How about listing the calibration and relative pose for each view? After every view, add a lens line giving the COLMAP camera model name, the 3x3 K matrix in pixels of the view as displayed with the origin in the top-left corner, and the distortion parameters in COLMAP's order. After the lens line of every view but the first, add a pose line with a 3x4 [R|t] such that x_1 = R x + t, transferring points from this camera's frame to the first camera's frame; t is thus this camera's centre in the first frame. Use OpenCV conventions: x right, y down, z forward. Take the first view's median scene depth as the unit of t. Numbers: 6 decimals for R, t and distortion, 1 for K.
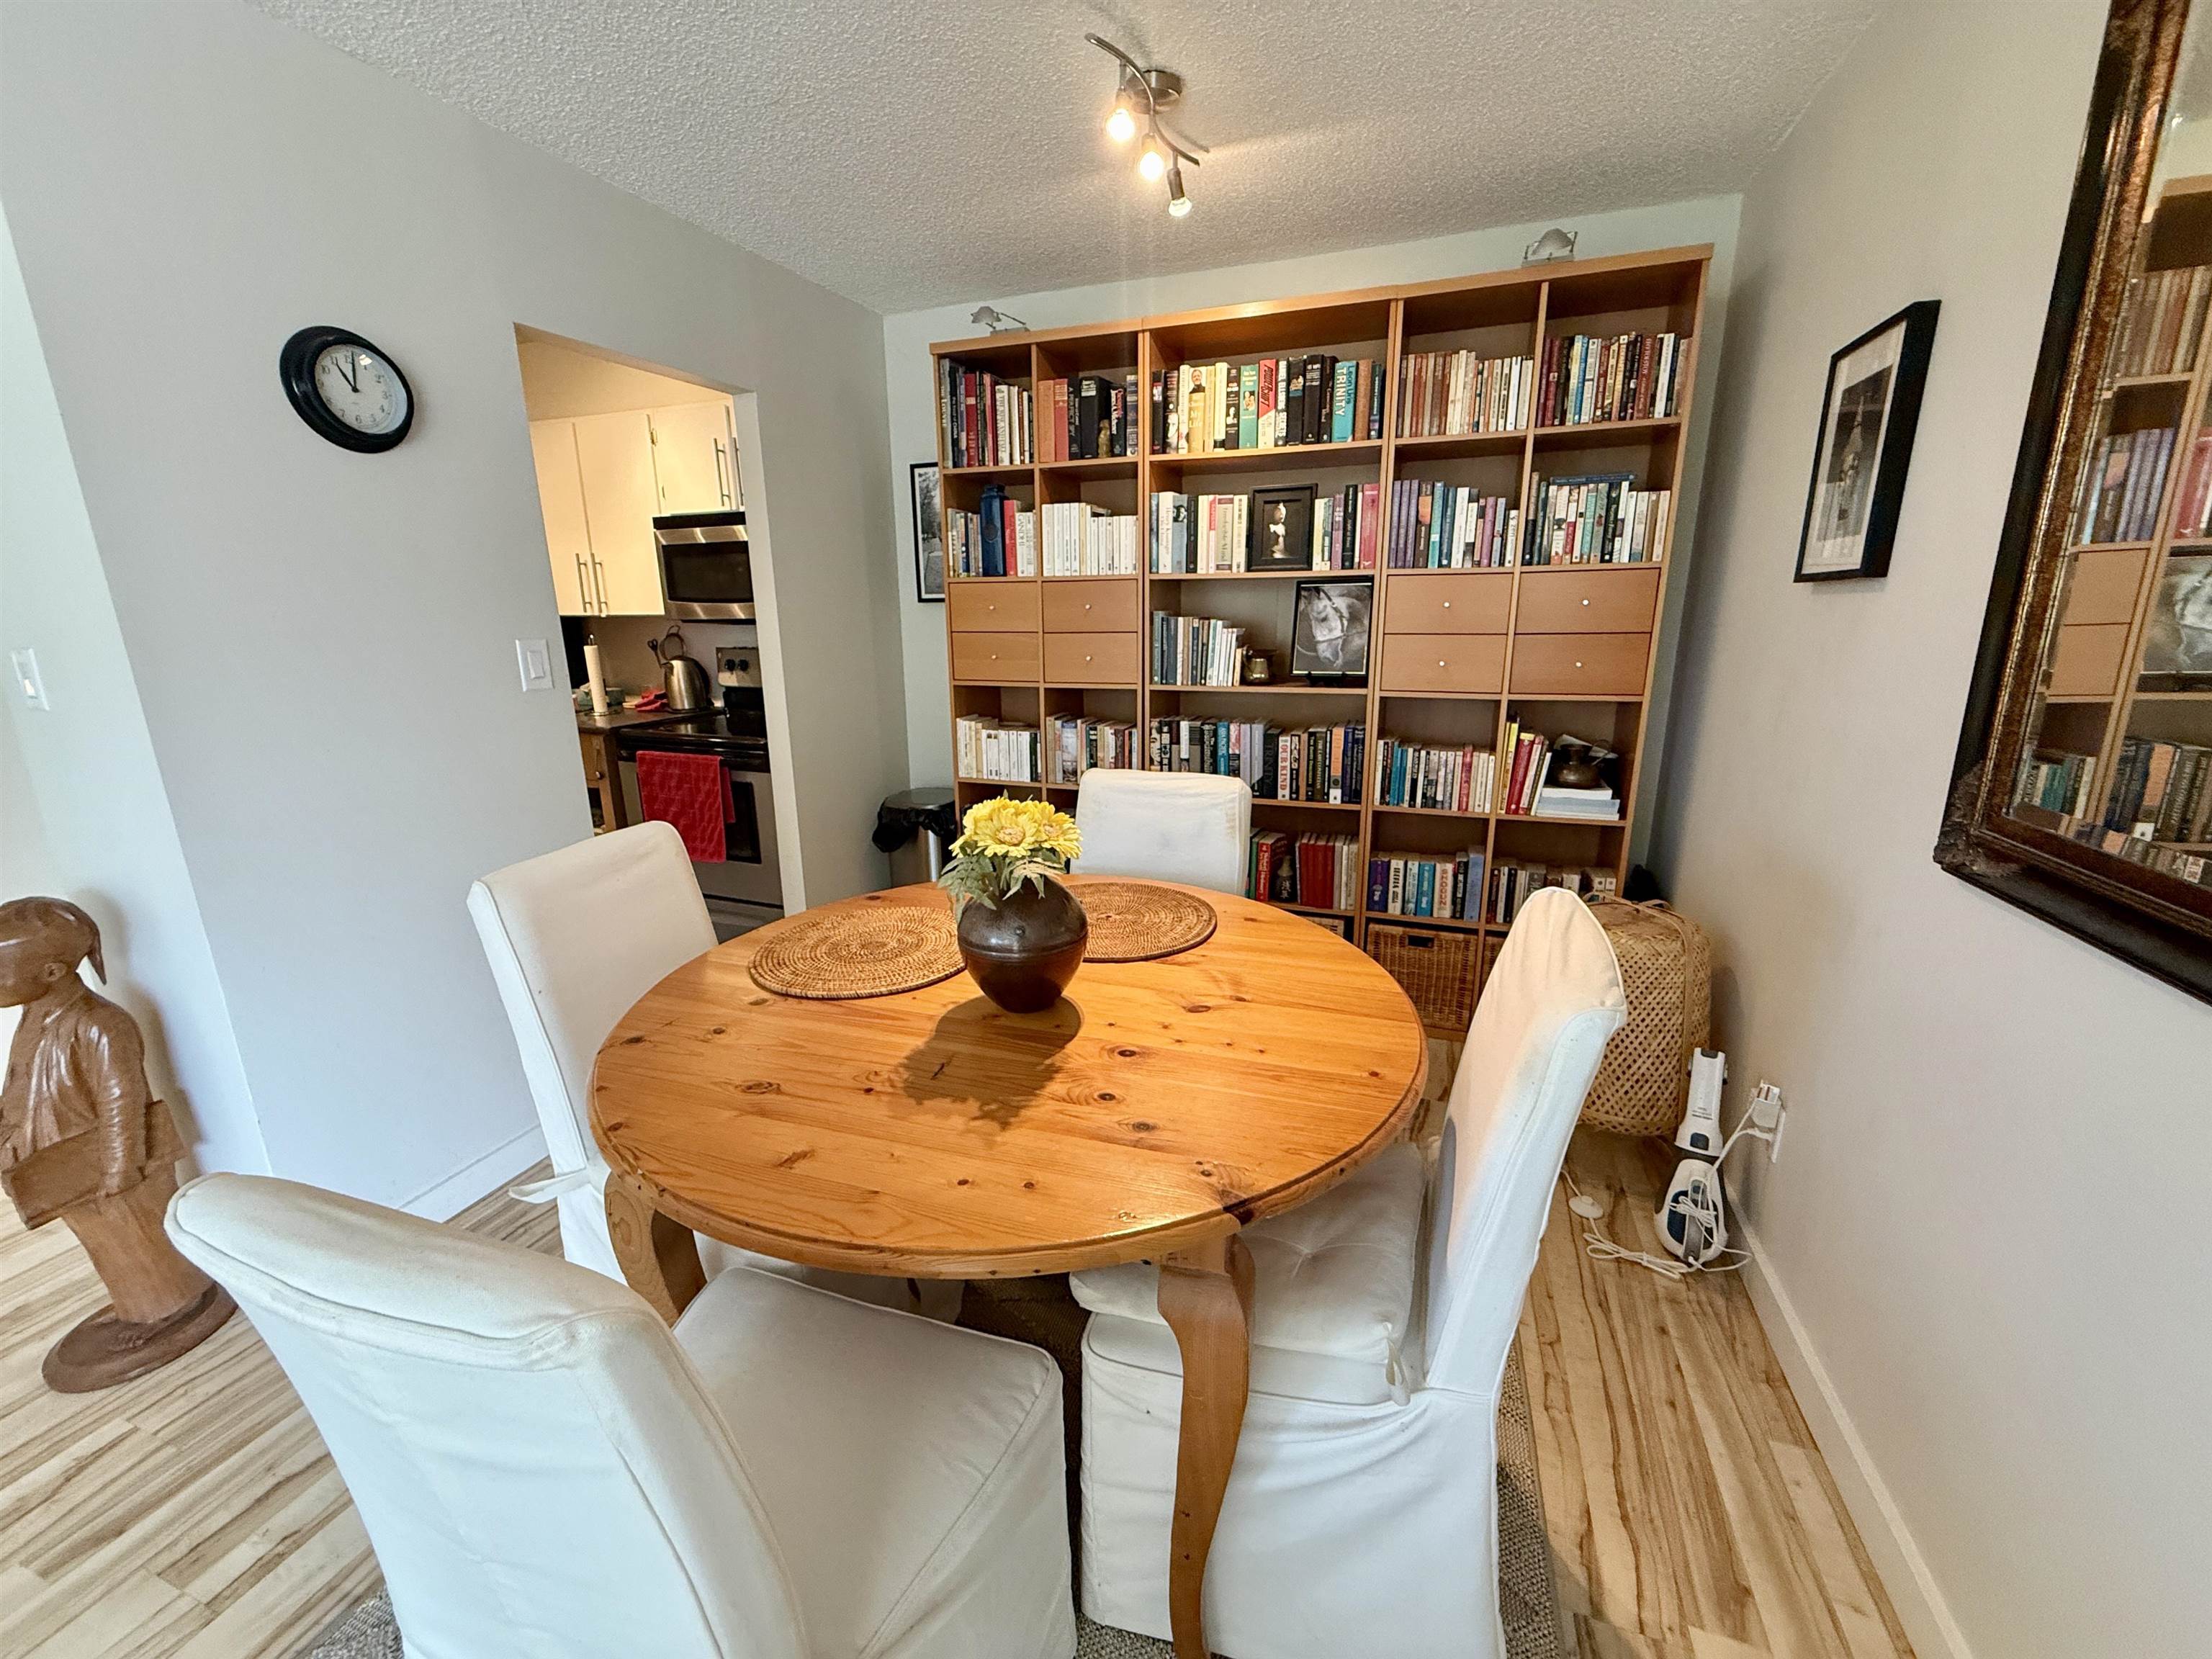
lens RADIAL K [[878.6, 0, 1101.8], [0, 878.6, 821.8], [0, 0, 1]] dist [0.001017, 0.000306]
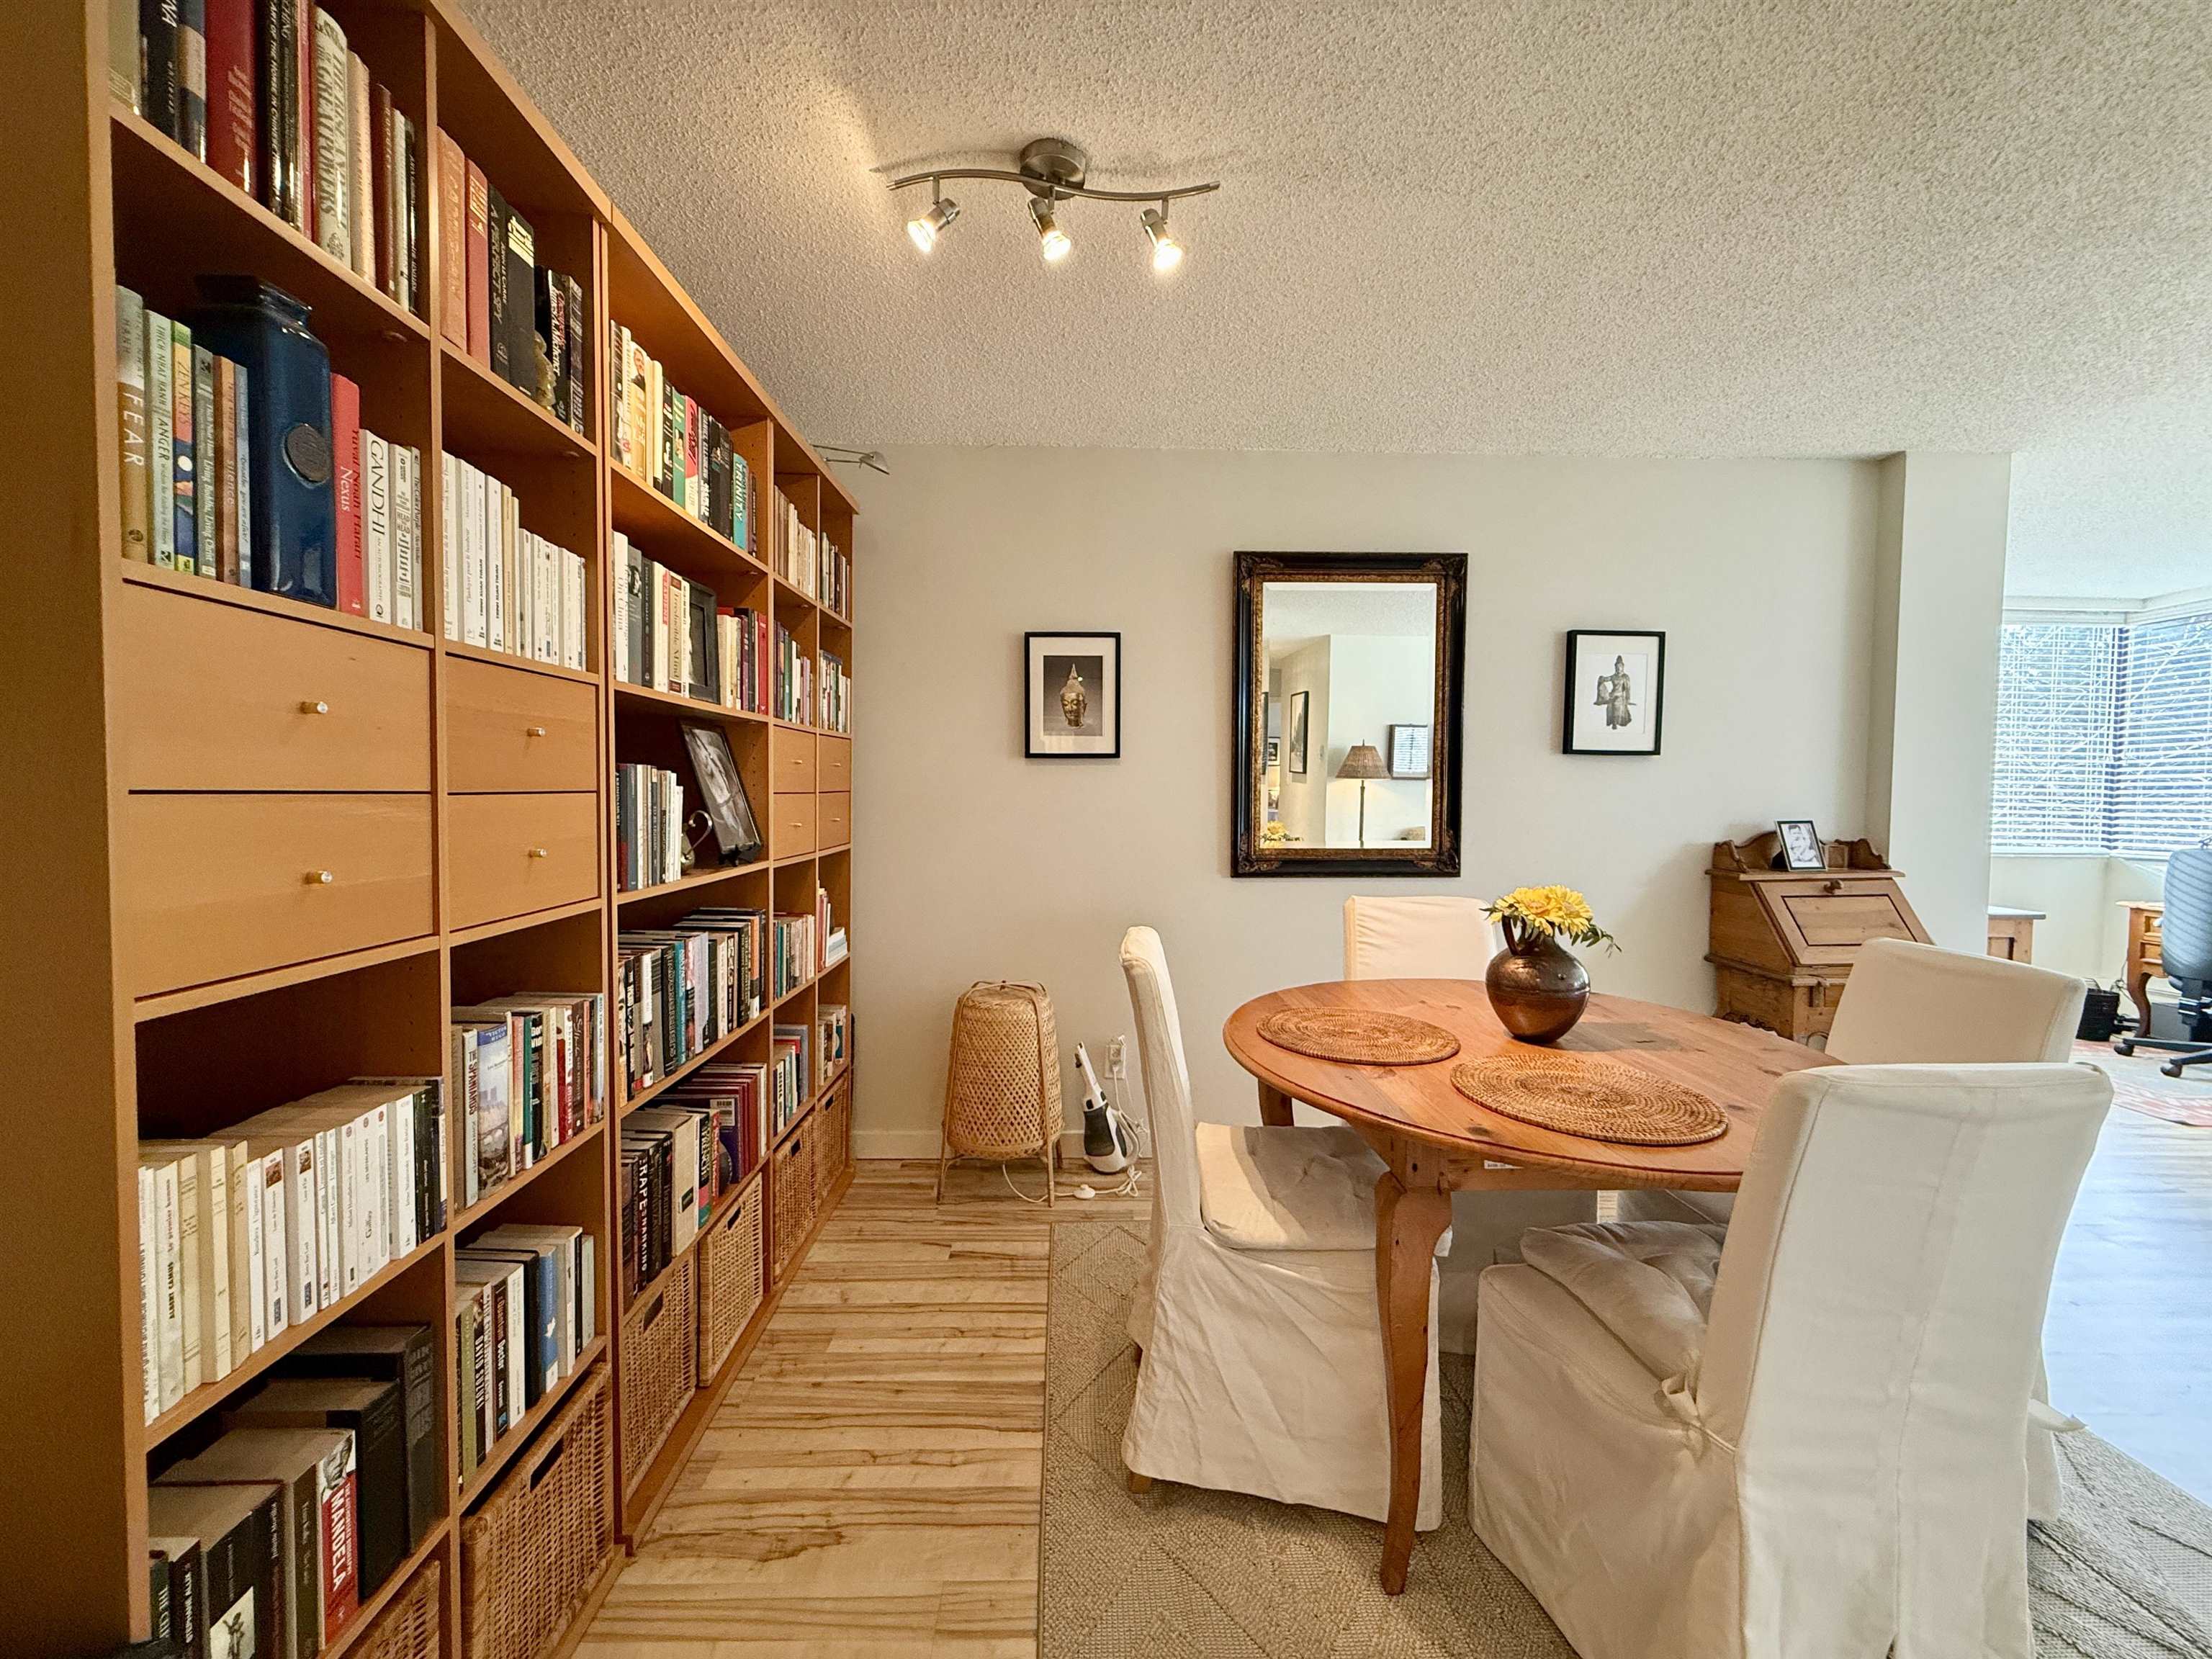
lens RADIAL K [[878.6, 0, 1101.8], [0, 878.6, 821.8], [0, 0, 1]] dist [0.001017, 0.000306]
pose [[-0.359045, -0.029540, 0.932852, -0.500316], [0.210977, 0.971059, 0.111953, -0.192472], [-0.909162, 0.237006, -0.342422, 0.904226]]
